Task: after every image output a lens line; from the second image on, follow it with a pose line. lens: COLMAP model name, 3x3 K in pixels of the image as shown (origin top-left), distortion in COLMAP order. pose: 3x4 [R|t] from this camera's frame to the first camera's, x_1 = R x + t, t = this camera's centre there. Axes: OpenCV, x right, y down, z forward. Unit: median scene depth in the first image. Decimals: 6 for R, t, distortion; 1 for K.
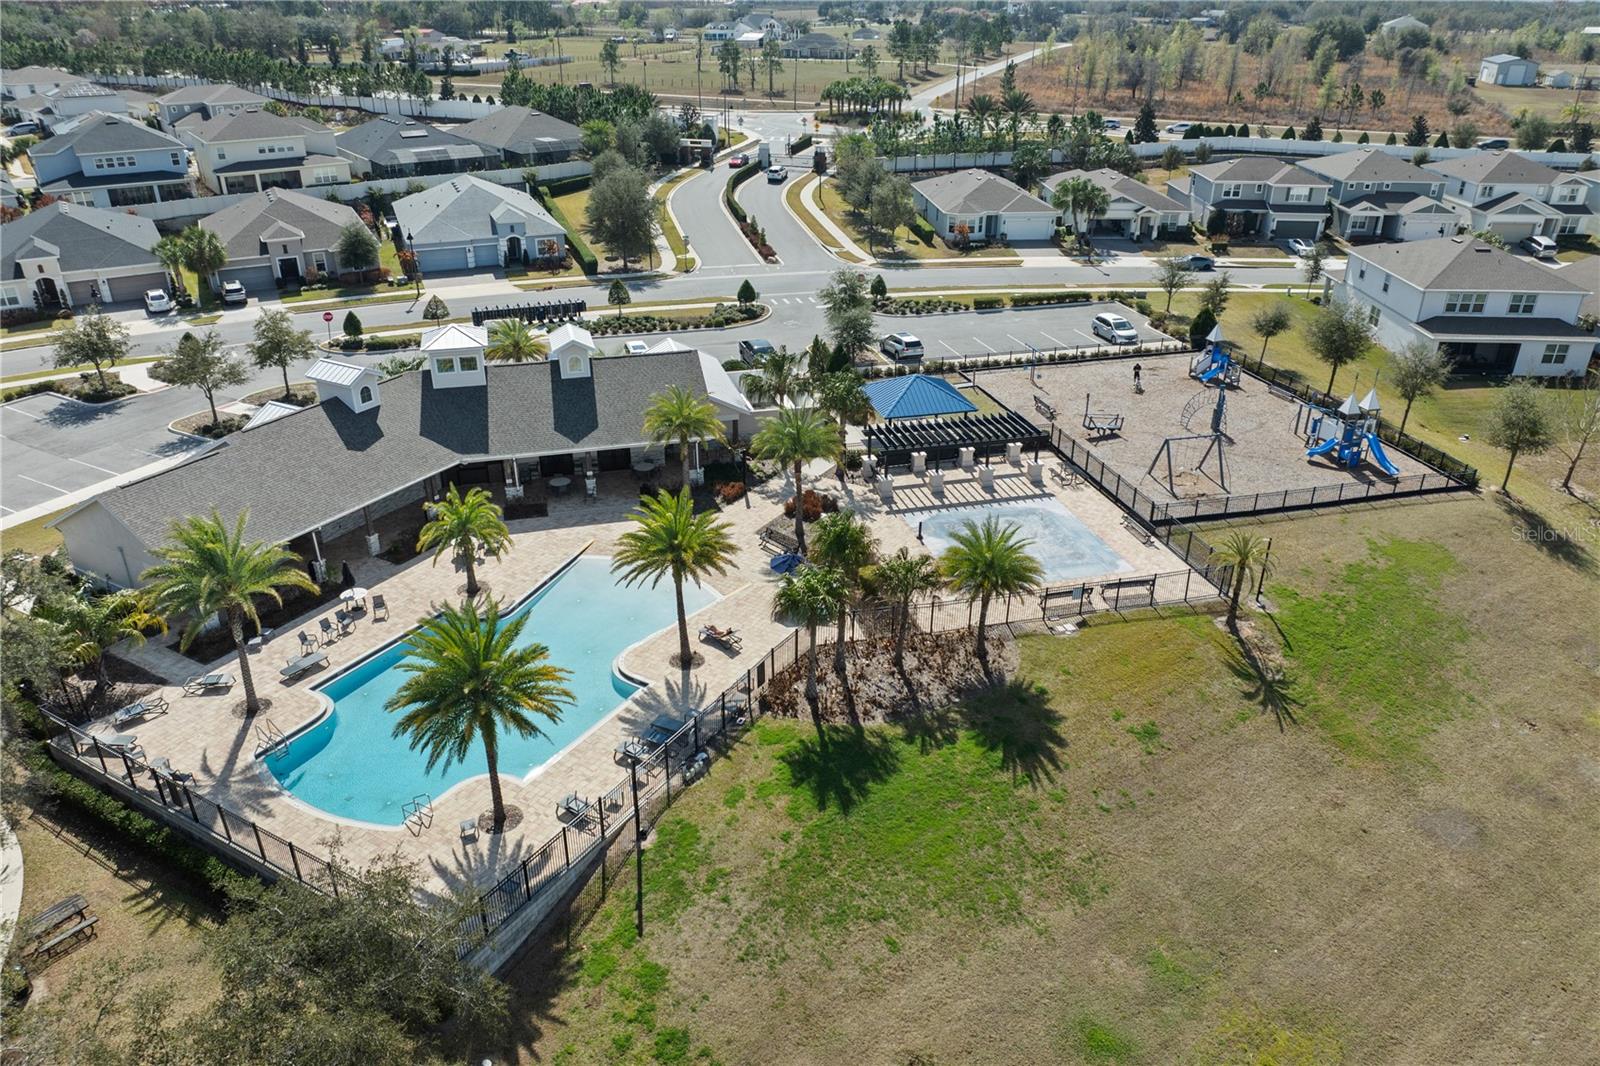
lens RADIAL K [[1125.4, 0, 800.0], [0, 1125.4, 533.0], [0, 0, 1]] dist [-0.060034, 0.034863]
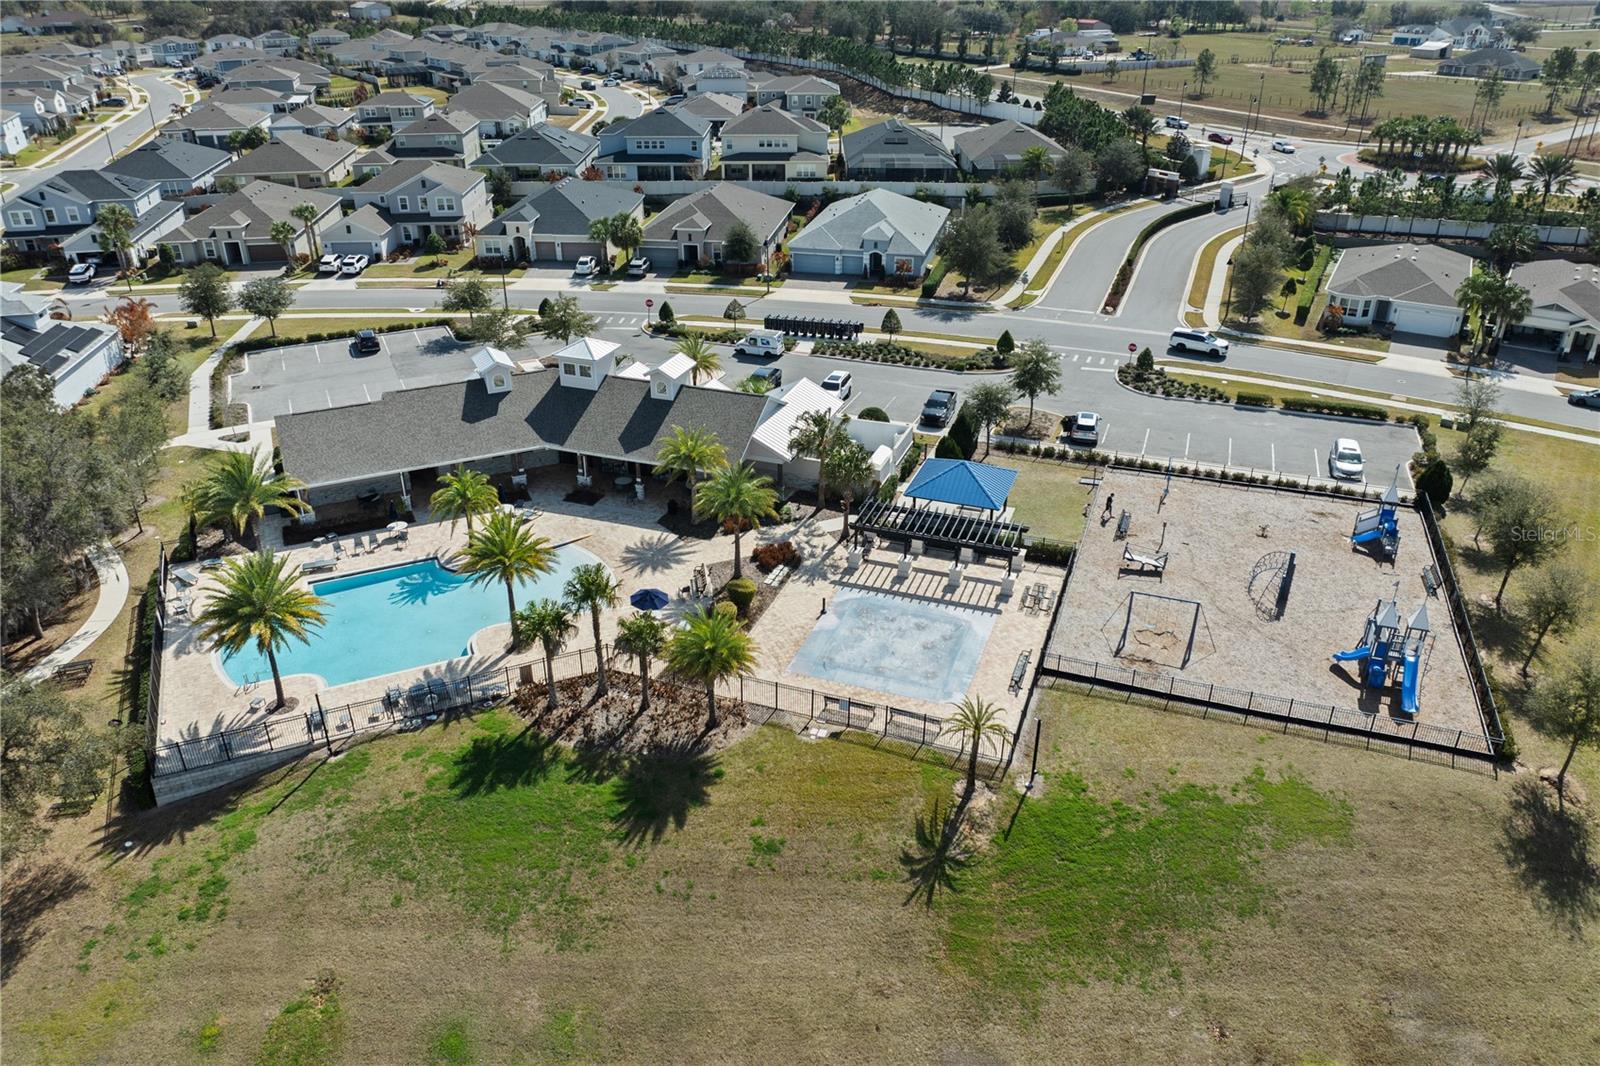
lens RADIAL K [[1128.6, 0, 803.3], [0, 1128.6, 483.4], [0, 0, 1]] dist [-0.037575, -0.004282]
pose [[0.828200, 0.237492, -0.507624, 0.347578], [-0.248692, 0.967448, 0.046875, -0.091810], [0.502233, 0.087420, 0.860302, 0.035219]]
